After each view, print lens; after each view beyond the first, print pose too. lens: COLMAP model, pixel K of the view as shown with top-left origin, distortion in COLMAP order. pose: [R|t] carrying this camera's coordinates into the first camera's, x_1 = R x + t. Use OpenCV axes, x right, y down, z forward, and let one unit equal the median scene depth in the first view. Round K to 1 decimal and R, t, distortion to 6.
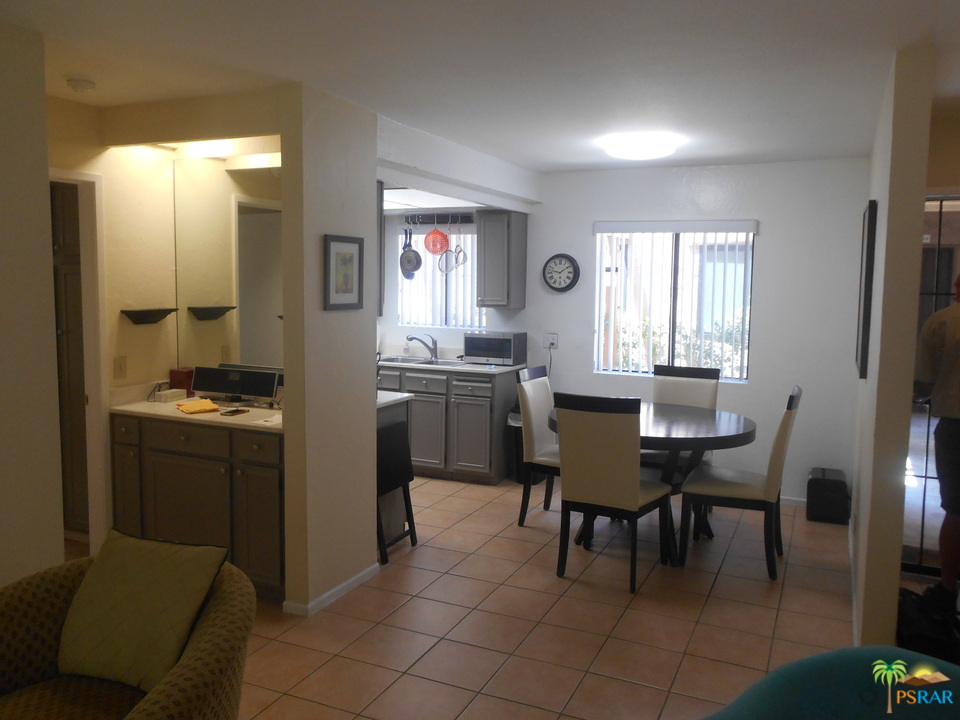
lens RADIAL K [[759.4, 0, 484.5], [0, 759.4, 349.8], [0, 0, 1]] dist [-0.007252, 0.012848]
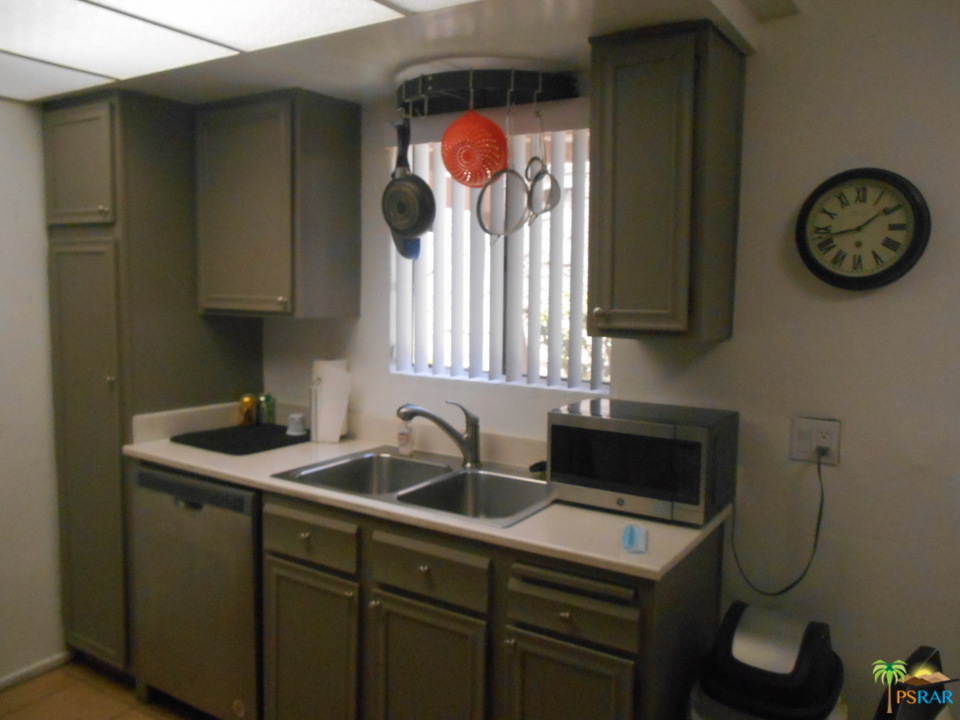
lens RADIAL K [[759.4, 0, 484.5], [0, 759.4, 349.8], [0, 0, 1]] dist [-0.007252, 0.012848]
pose [[0.991679, 0.010639, -0.128293, -0.012568], [-0.010255, 0.999941, 0.003655, -0.051969], [0.128324, -0.002309, 0.991730, 0.679182]]
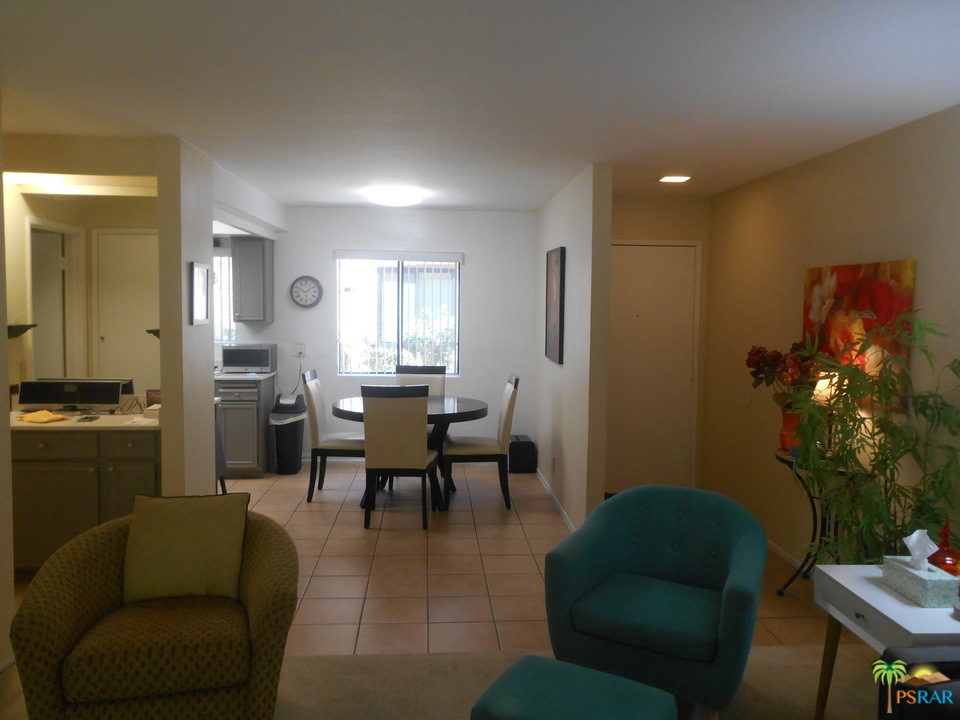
lens RADIAL K [[759.4, 0, 484.5], [0, 759.4, 349.8], [0, 0, 1]] dist [-0.007252, 0.012848]
pose [[0.876764, -0.033559, 0.479748, -0.227347], [0.043720, 0.998994, -0.010020, 0.011831], [-0.478929, 0.029760, 0.877349, -0.161201]]
